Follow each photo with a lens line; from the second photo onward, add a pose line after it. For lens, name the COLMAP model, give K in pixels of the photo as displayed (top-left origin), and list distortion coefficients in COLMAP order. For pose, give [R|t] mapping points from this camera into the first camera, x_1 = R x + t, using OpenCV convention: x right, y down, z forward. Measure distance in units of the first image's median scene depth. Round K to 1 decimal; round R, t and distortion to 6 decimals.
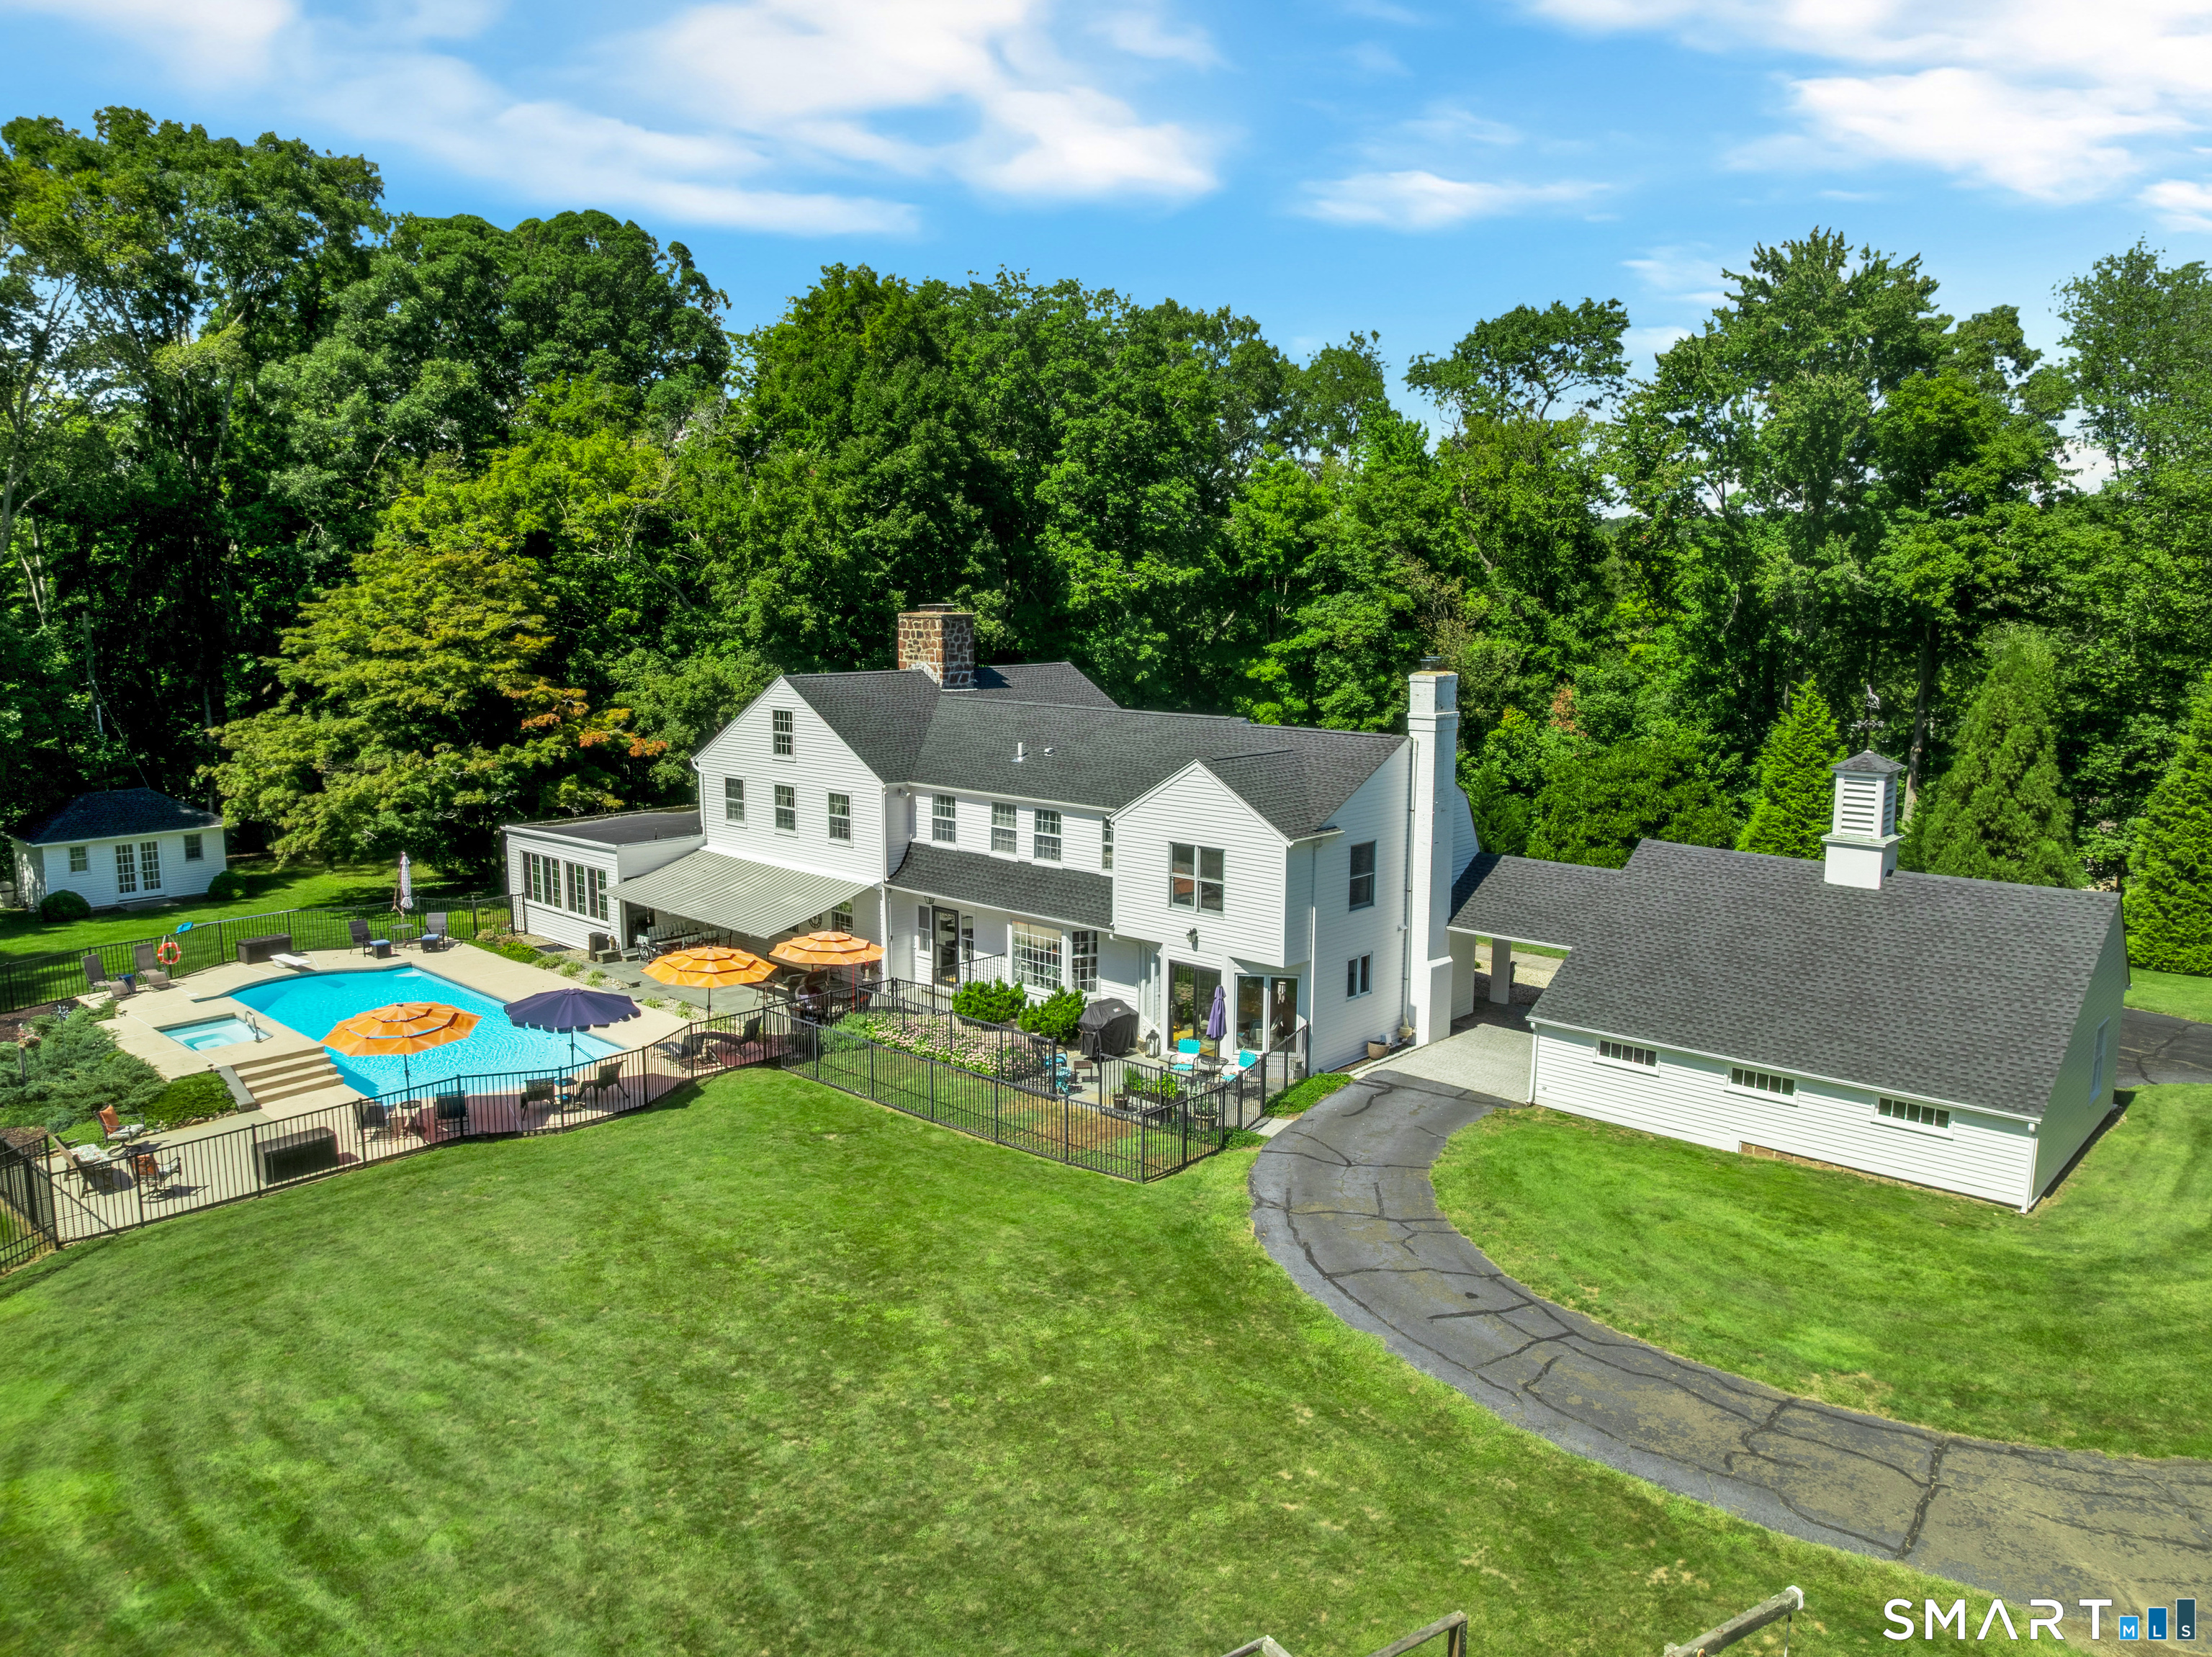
lens RADIAL K [[1531.4, 0, 1108.3], [0, 1531.4, 841.5], [0, 0, 1]] dist [-0.026957, 0.003276]
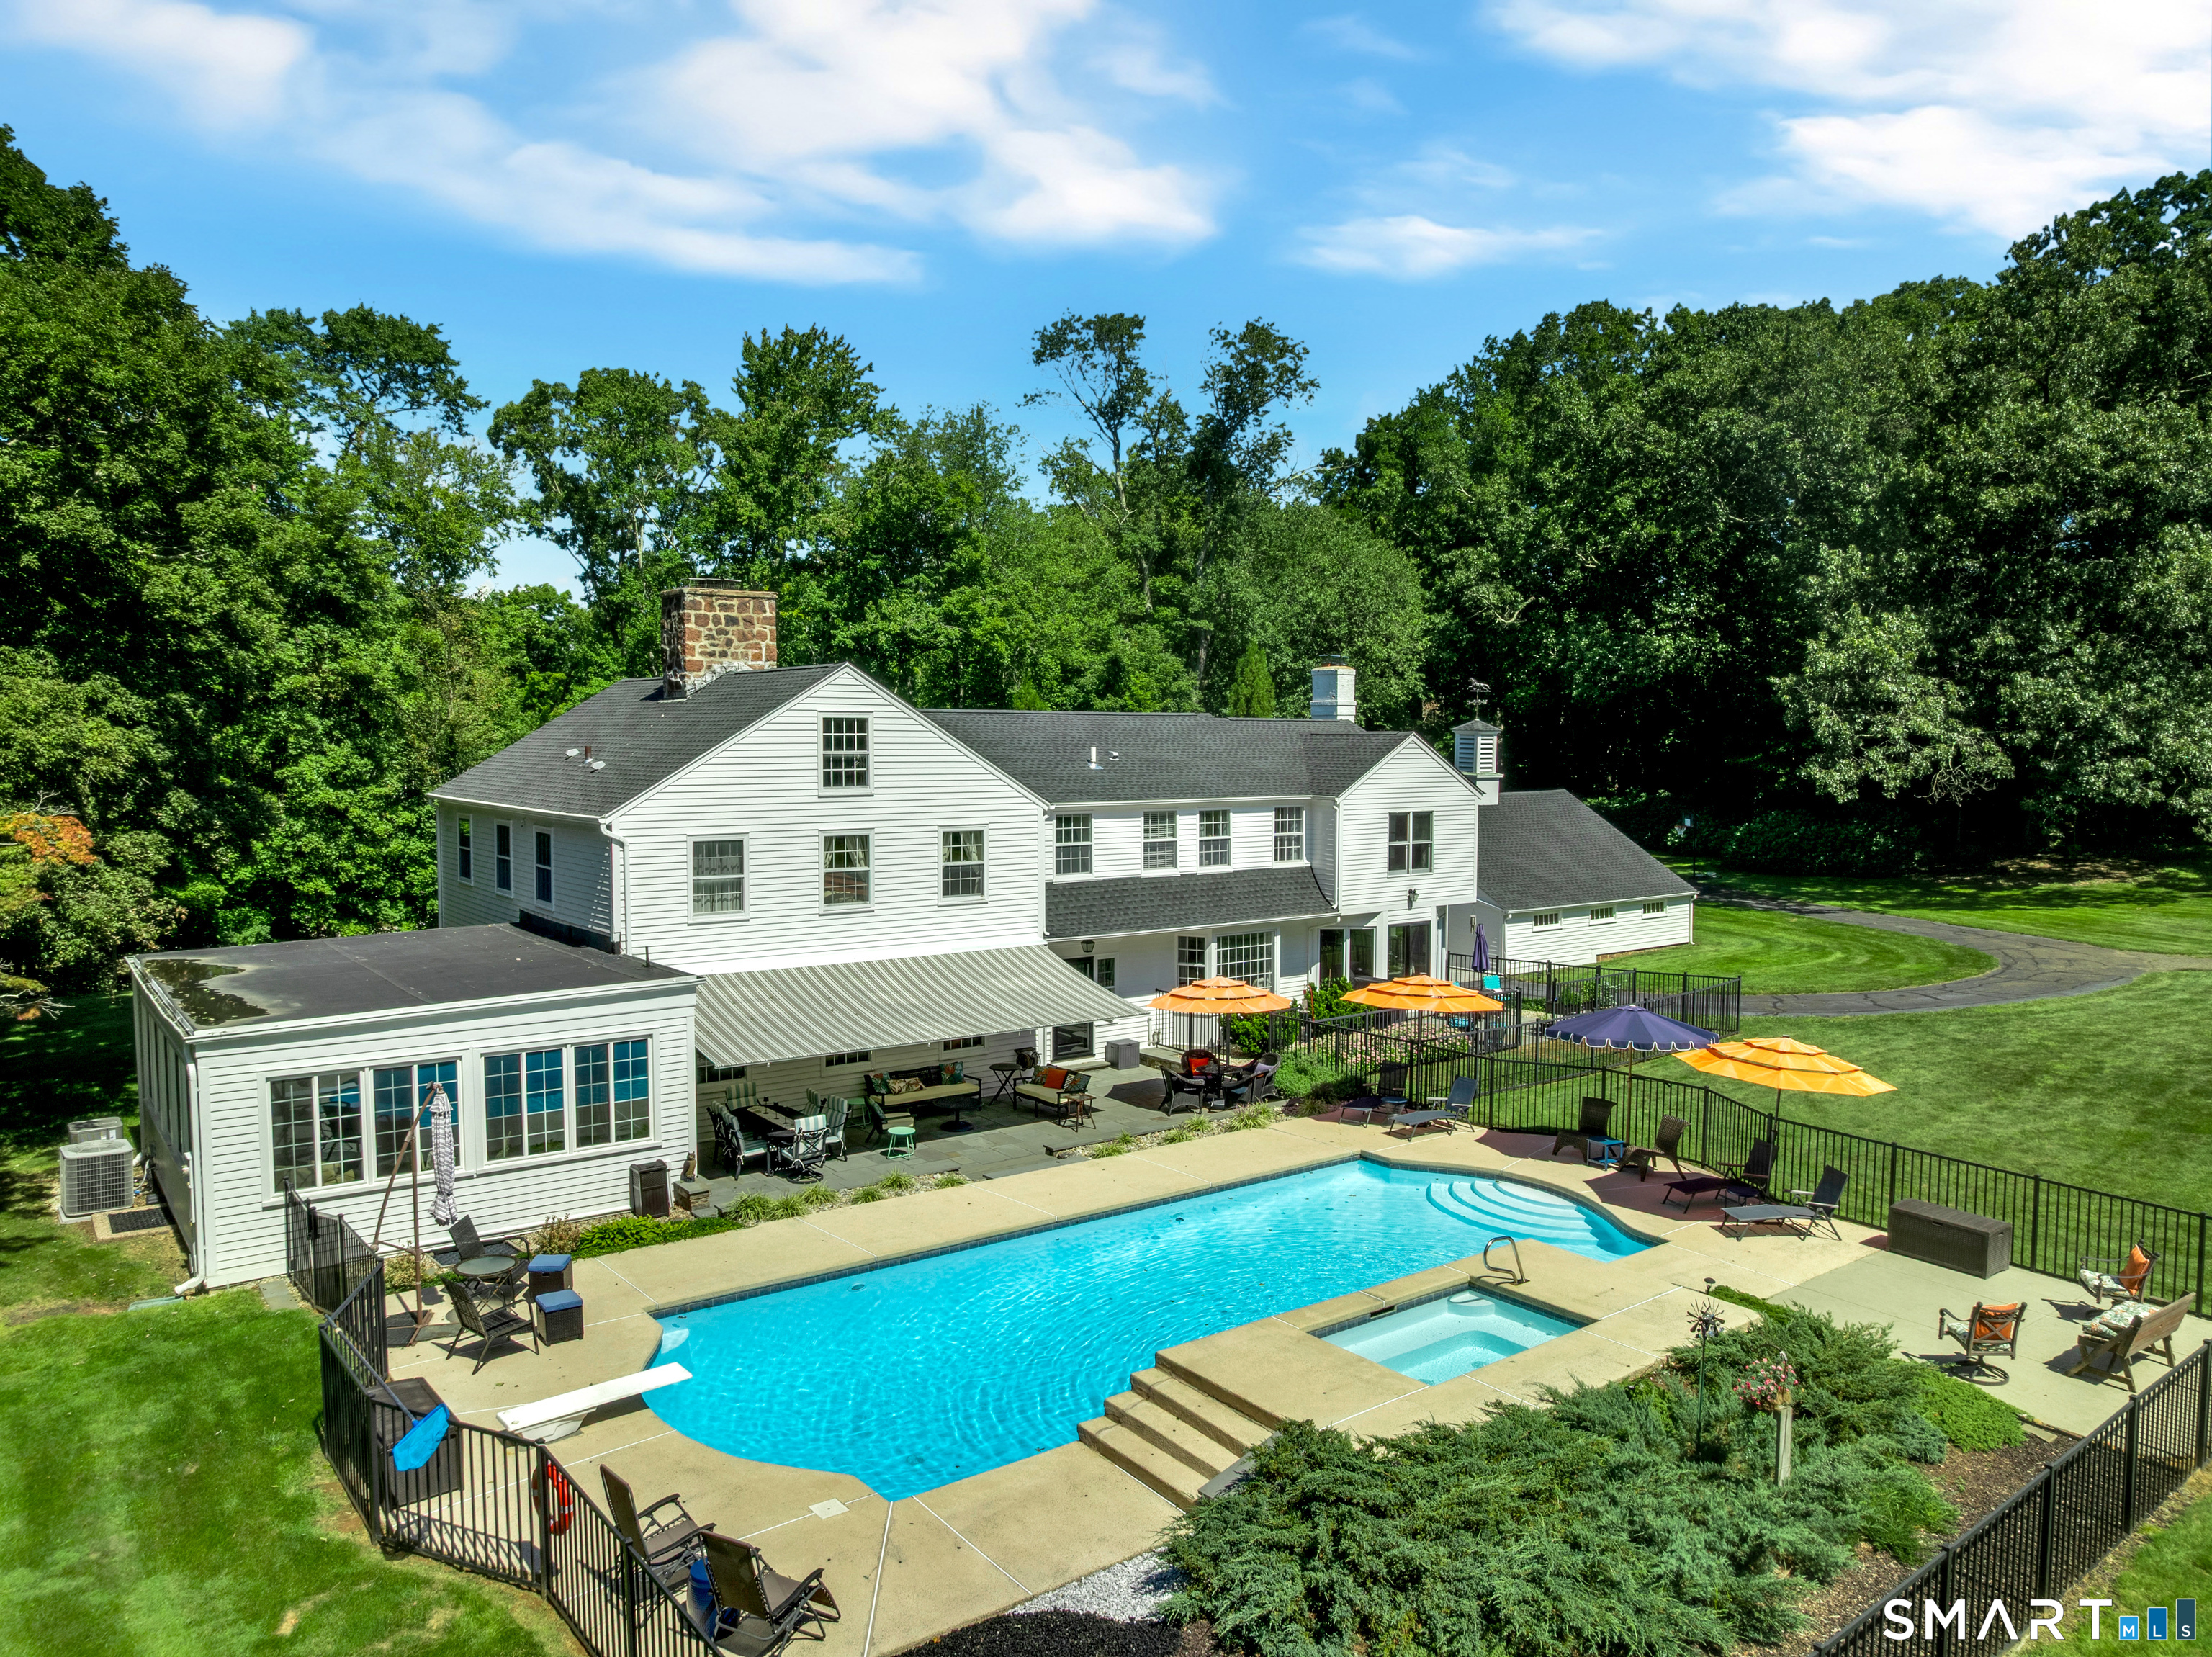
lens RADIAL K [[1531.4, 0, 1108.3], [0, 1531.4, 841.5], [0, 0, 1]] dist [-0.026957, 0.003276]
pose [[0.192712, -0.072659, 0.978562, -0.880609], [0.155920, 0.986852, 0.042568, -0.047467], [-0.968789, 0.144374, 0.201507, 0.824594]]
